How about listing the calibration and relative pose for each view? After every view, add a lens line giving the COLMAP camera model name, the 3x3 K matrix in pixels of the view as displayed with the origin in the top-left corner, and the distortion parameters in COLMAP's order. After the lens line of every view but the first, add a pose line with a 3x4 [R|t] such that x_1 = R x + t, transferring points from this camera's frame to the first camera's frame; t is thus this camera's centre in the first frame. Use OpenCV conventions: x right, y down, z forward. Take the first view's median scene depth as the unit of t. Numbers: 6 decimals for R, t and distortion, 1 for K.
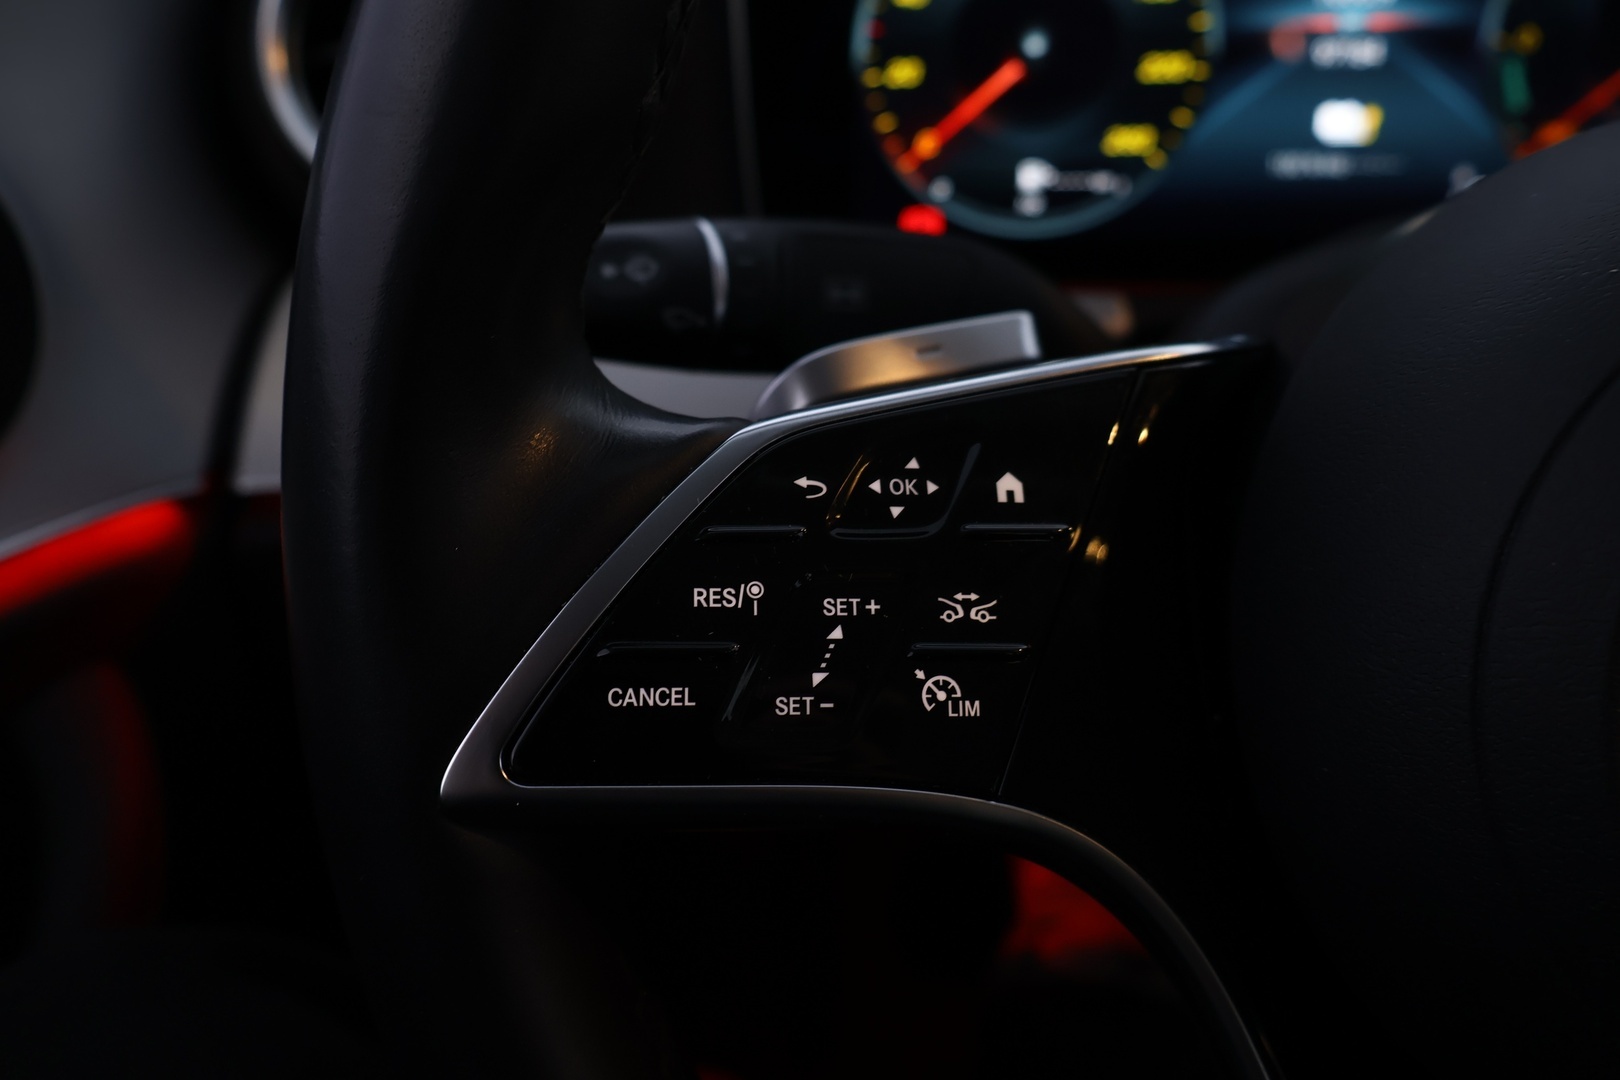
lens RADIAL K [[1356.0, 0, 810.0], [0, 1356.0, 540.0], [0, 0, 1]] dist [-0.010037, -0.006142]
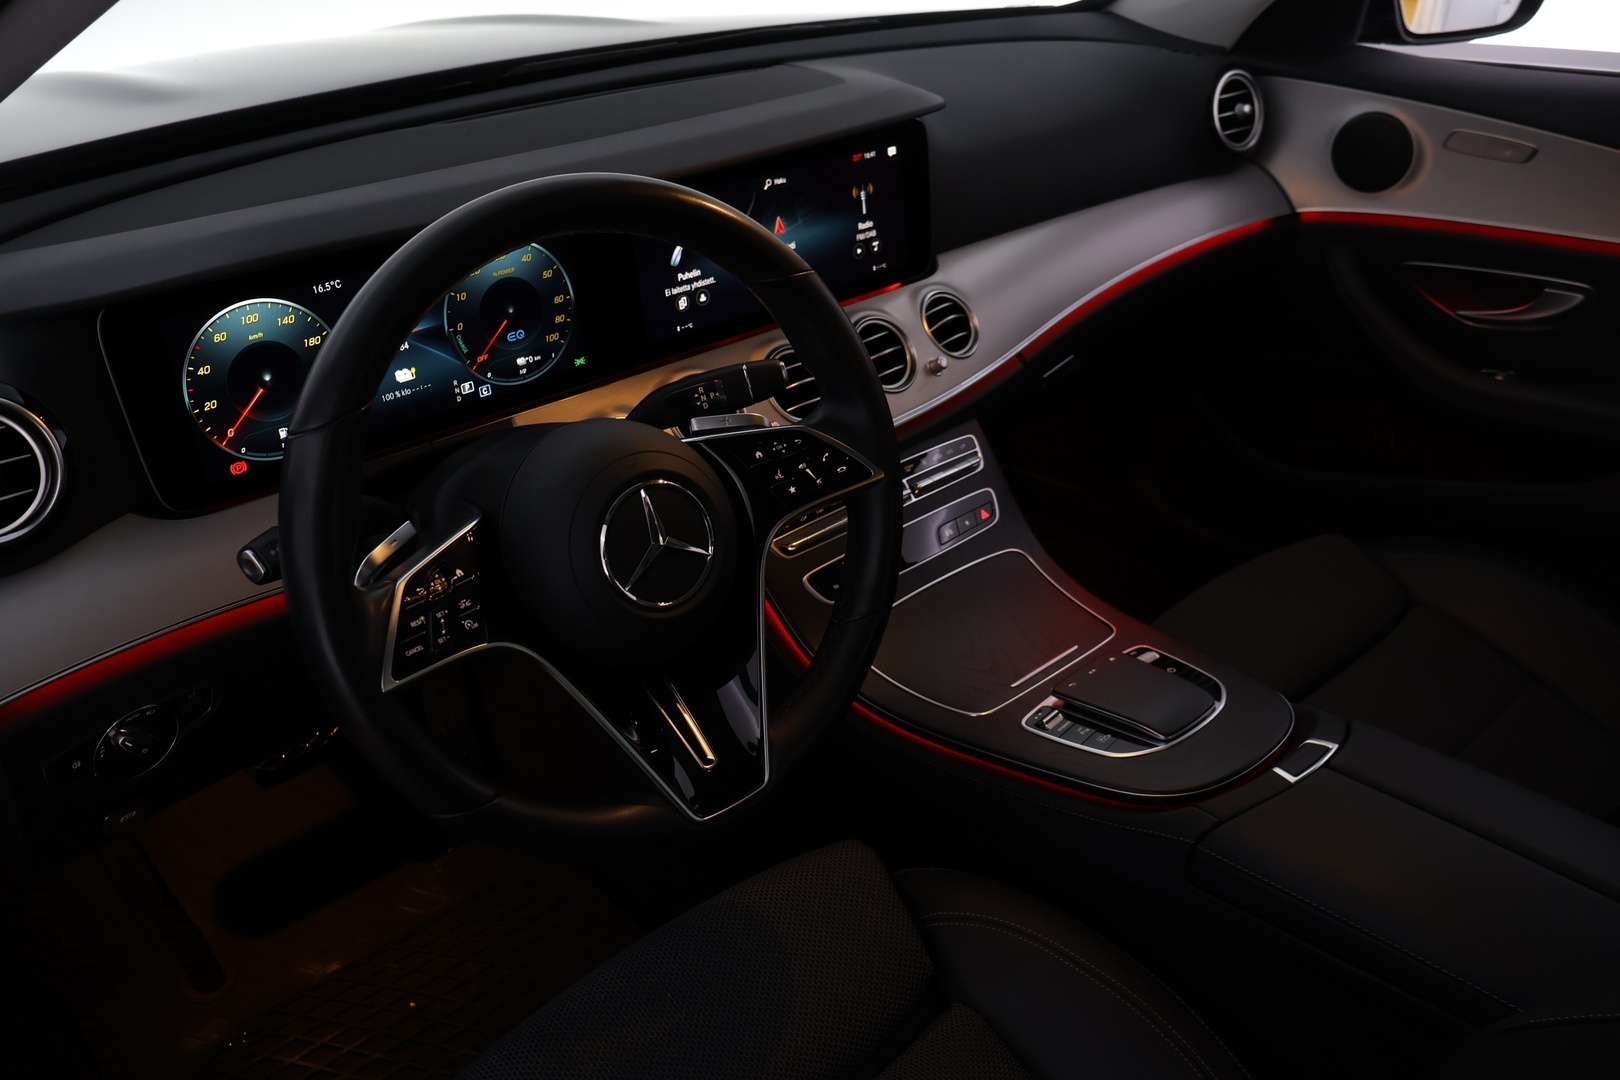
lens RADIAL K [[1356.0, 0, 810.0], [0, 1356.0, 540.0], [0, 0, 1]] dist [-0.010037, -0.006142]
pose [[0.672018, -0.337986, 0.658906, -0.761383], [0.315780, 0.935609, 0.157857, -0.187360], [-0.669832, 0.101986, 0.735475, -1.147102]]
